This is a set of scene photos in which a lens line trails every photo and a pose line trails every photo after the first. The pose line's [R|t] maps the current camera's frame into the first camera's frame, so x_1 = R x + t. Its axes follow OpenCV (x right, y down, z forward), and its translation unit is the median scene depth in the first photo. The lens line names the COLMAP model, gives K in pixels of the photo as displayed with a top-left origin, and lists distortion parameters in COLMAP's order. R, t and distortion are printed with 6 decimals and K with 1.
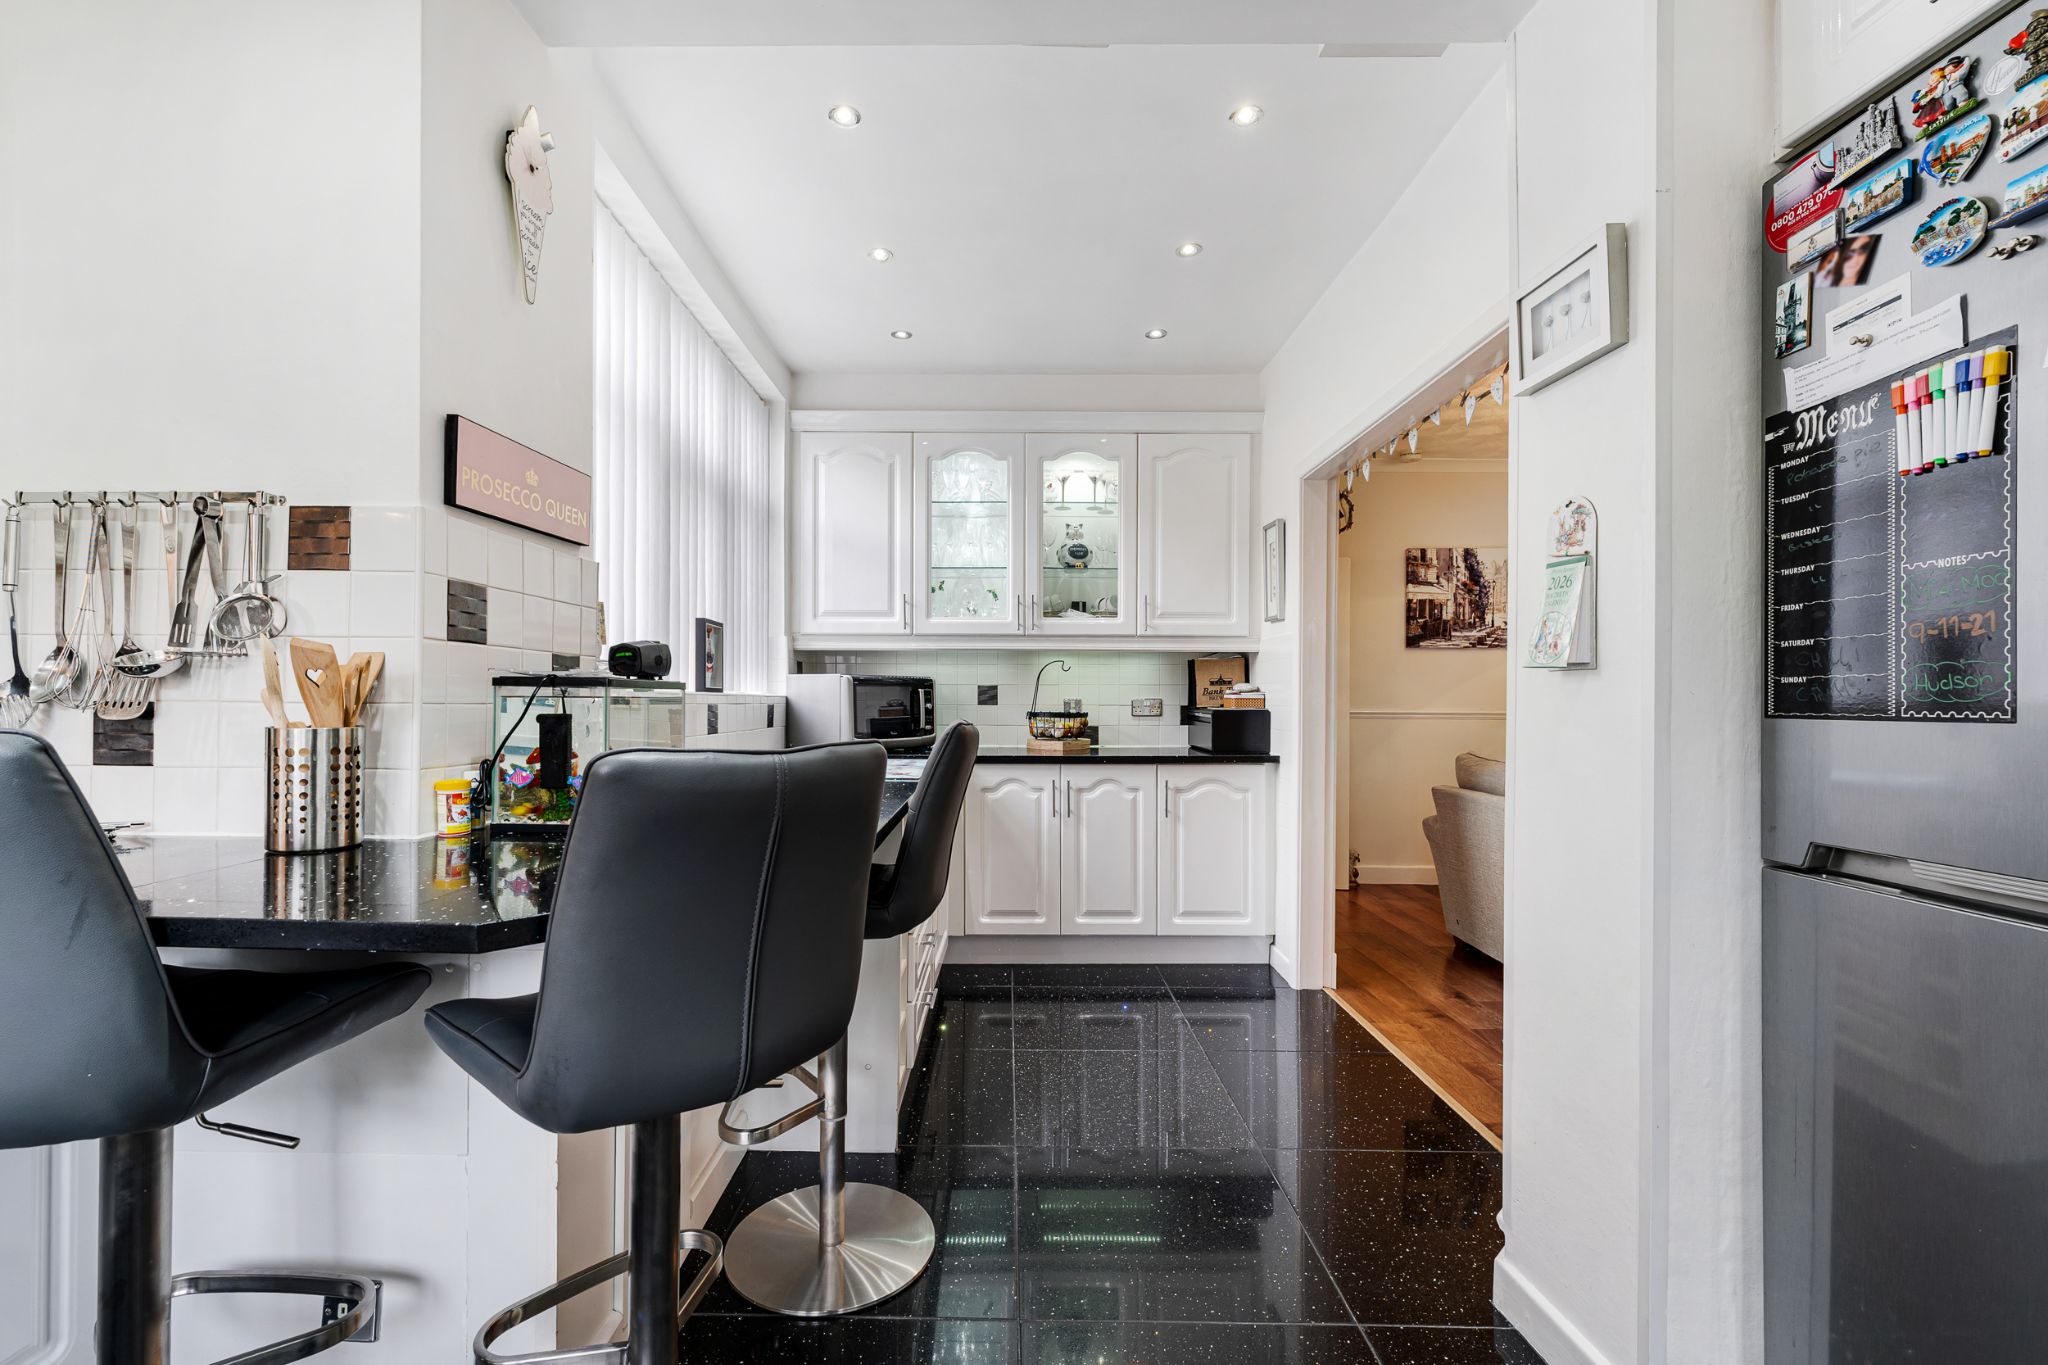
lens RADIAL K [[855.9, 0, 996.7], [0, 855.9, 699.7], [0, 0, 1]] dist [0.002059, -0.000640]
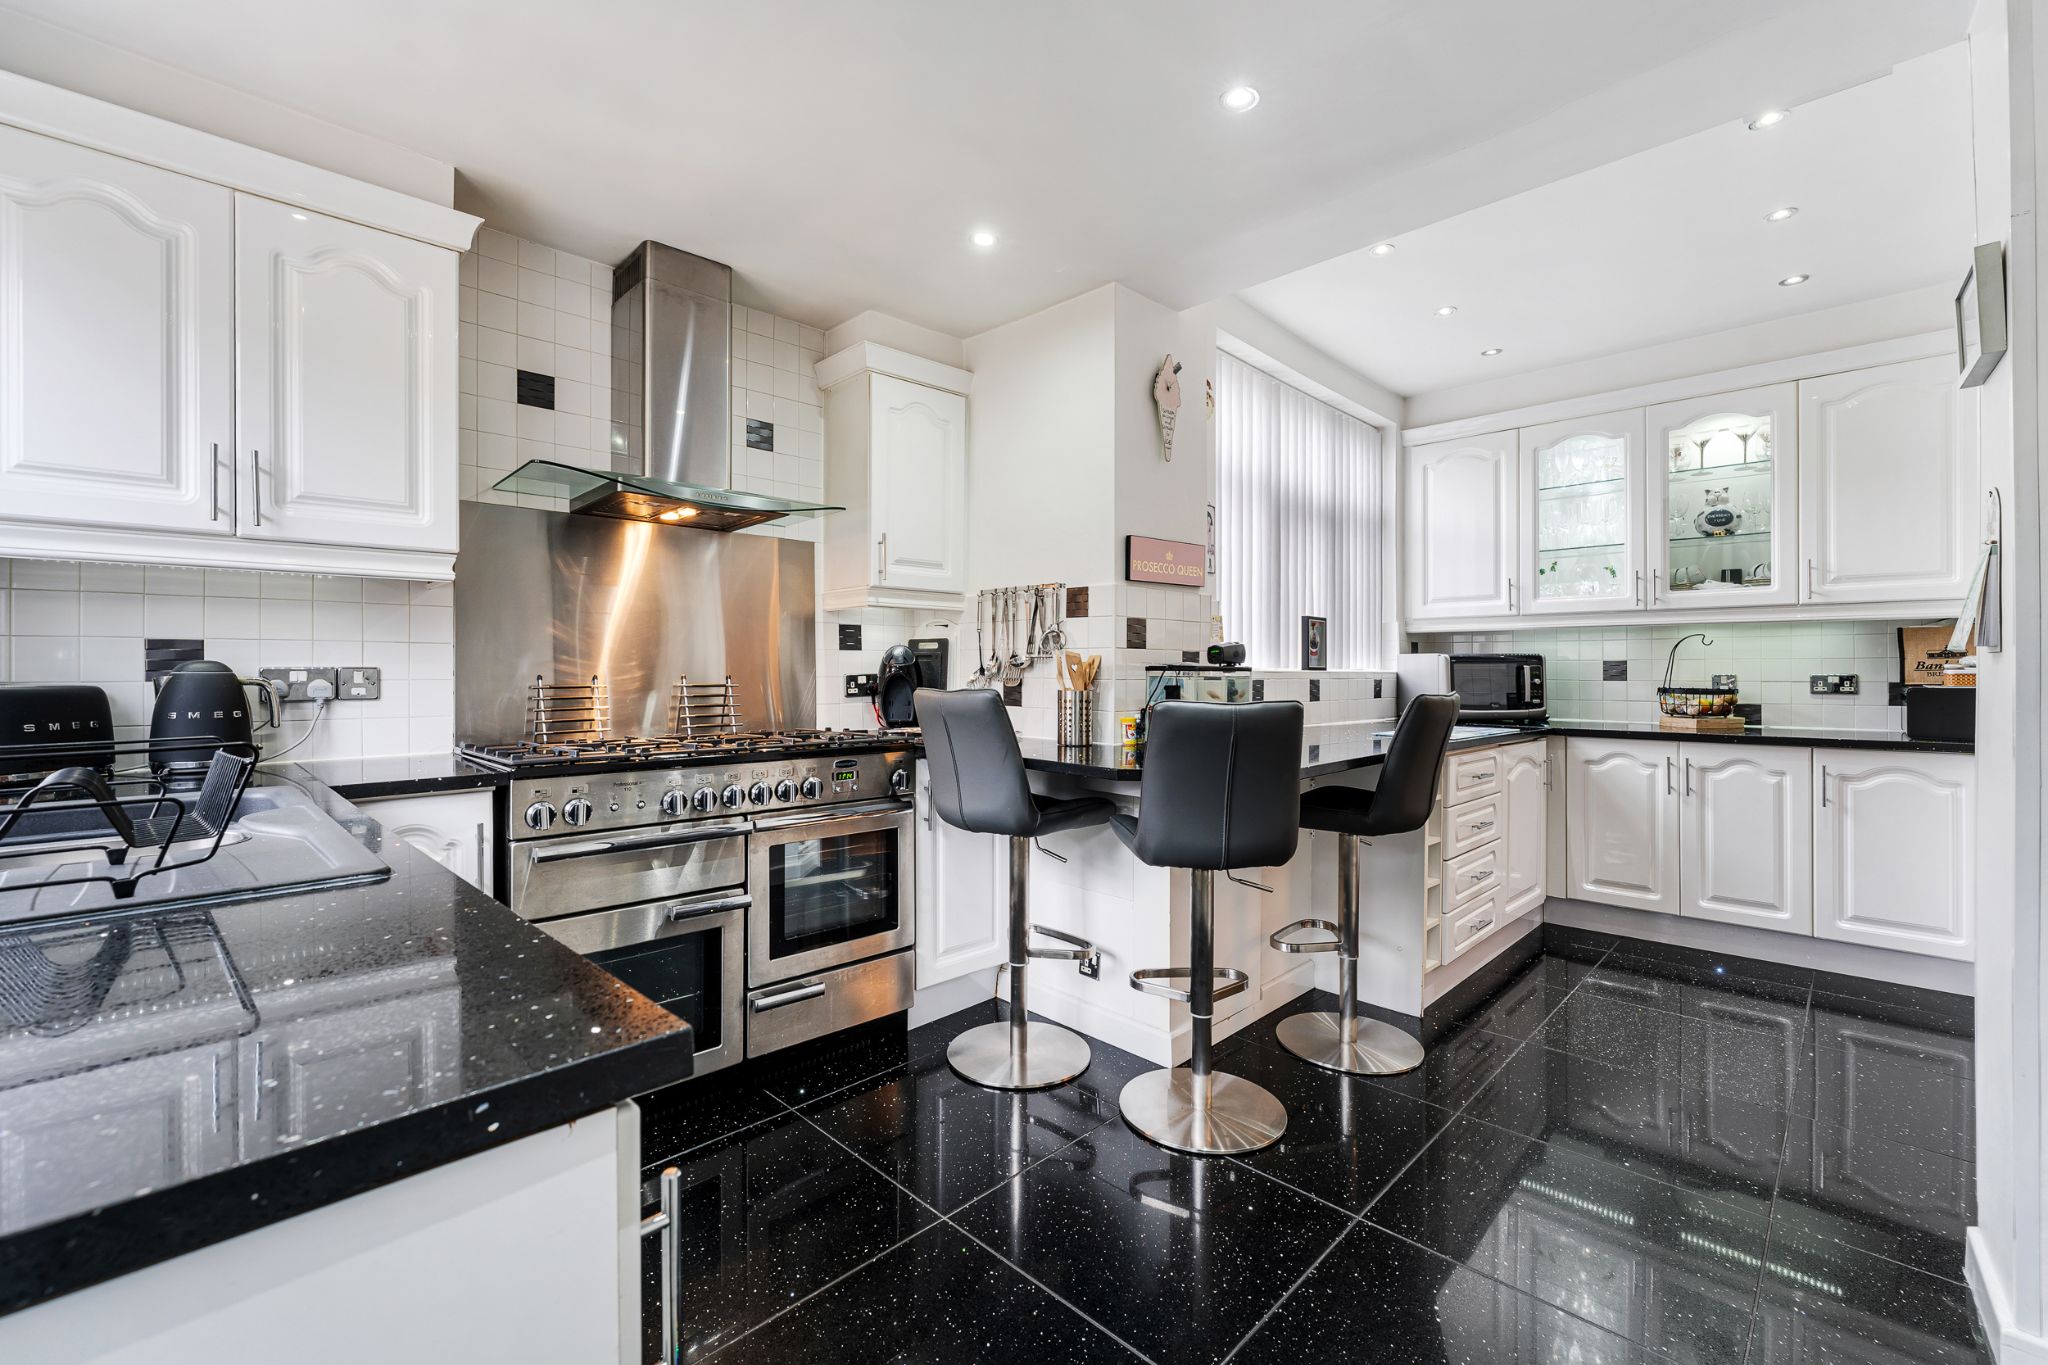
lens RADIAL K [[855.9, 0, 1025.7], [0, 855.9, 670.9], [0, 0, 1]] dist [0.002059, -0.000640]
pose [[0.721744, -0.002796, -0.692155, 0.214686], [0.001802, 0.999996, -0.002160, -0.004651], [0.692158, 0.000312, 0.721746, -0.228030]]
